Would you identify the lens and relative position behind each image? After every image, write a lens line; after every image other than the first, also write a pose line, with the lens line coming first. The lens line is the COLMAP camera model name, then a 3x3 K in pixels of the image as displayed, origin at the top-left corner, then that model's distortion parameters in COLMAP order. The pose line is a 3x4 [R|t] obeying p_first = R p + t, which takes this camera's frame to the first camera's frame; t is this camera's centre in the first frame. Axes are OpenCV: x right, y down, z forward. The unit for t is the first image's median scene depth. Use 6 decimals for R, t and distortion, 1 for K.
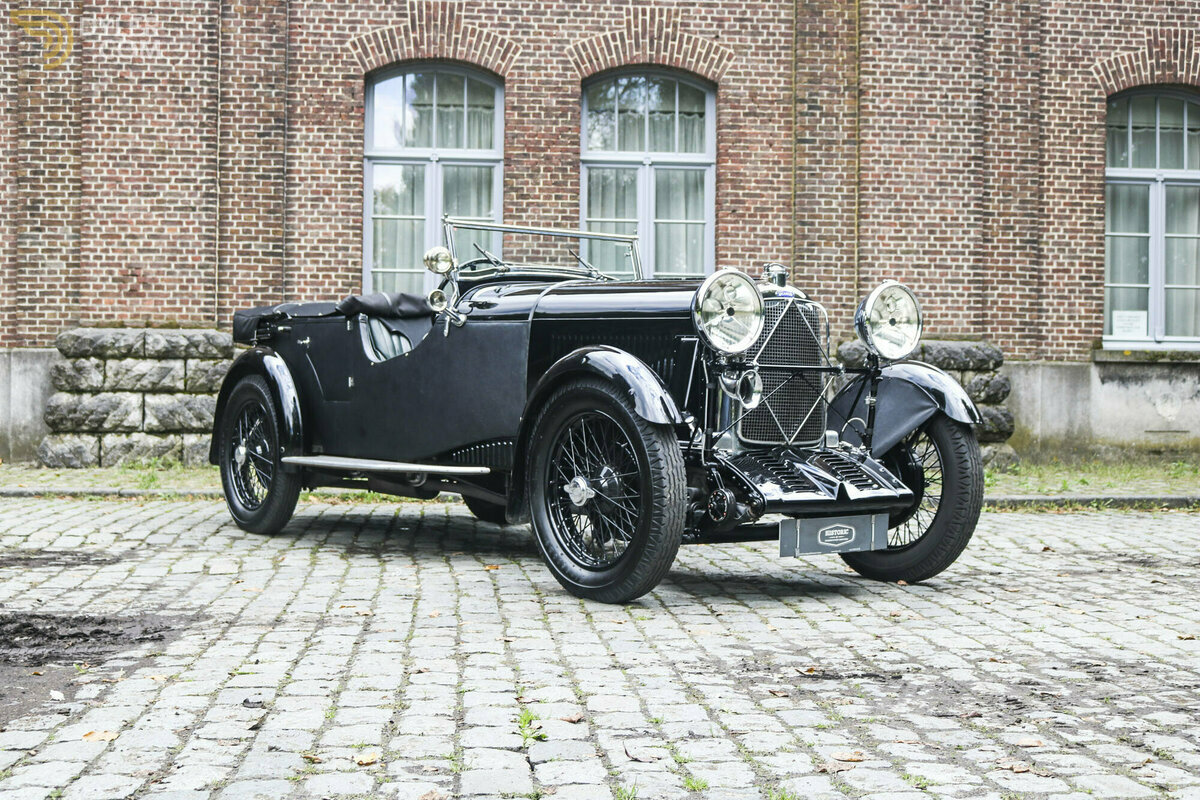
lens RADIAL K [[1645.4, 0, 600.0], [0, 1645.4, 400.0], [0, 0, 1]] dist [-0.062022, 0.053943]
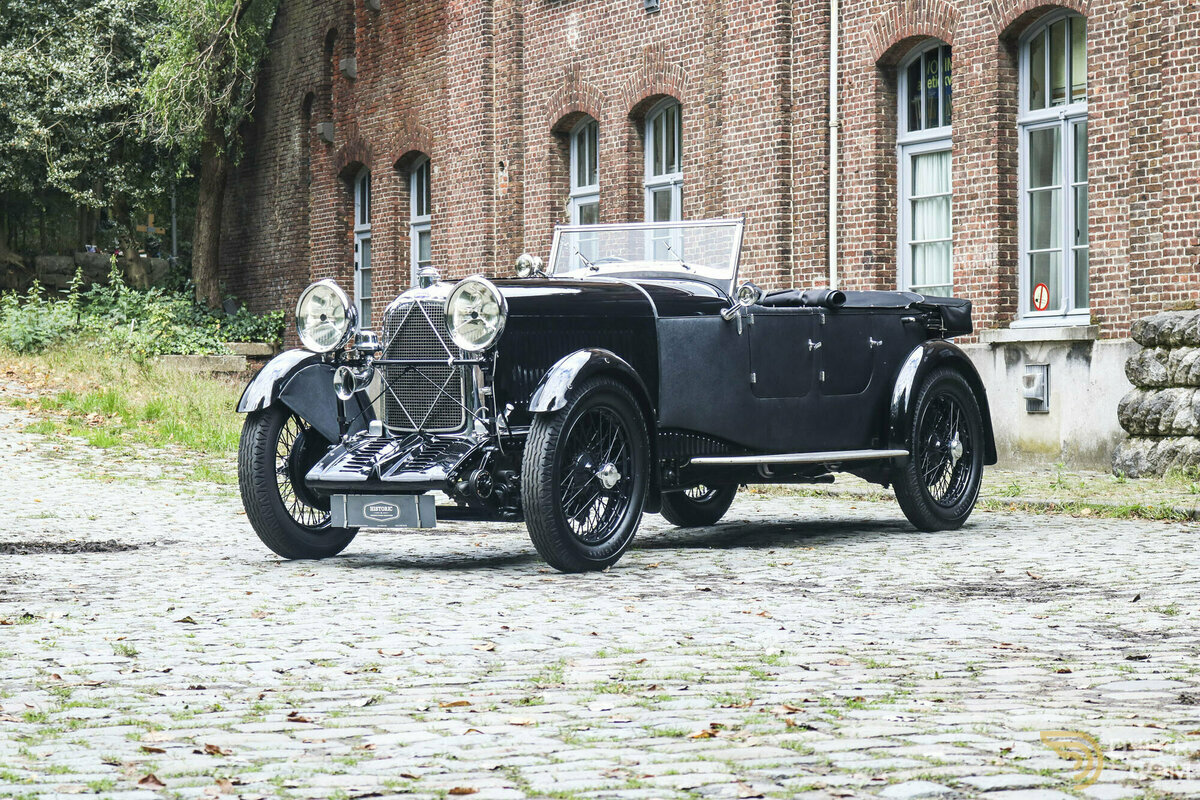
lens RADIAL K [[2859.2, 0, 600.0], [0, 2859.2, 400.0], [0, 0, 1]] dist [0.011556, 0.325862]
pose [[0.335266, -0.011254, -0.942056, 0.964362], [0.008053, 0.999926, -0.009079, 0.012198], [0.942089, -0.004542, 0.335332, 0.234162]]
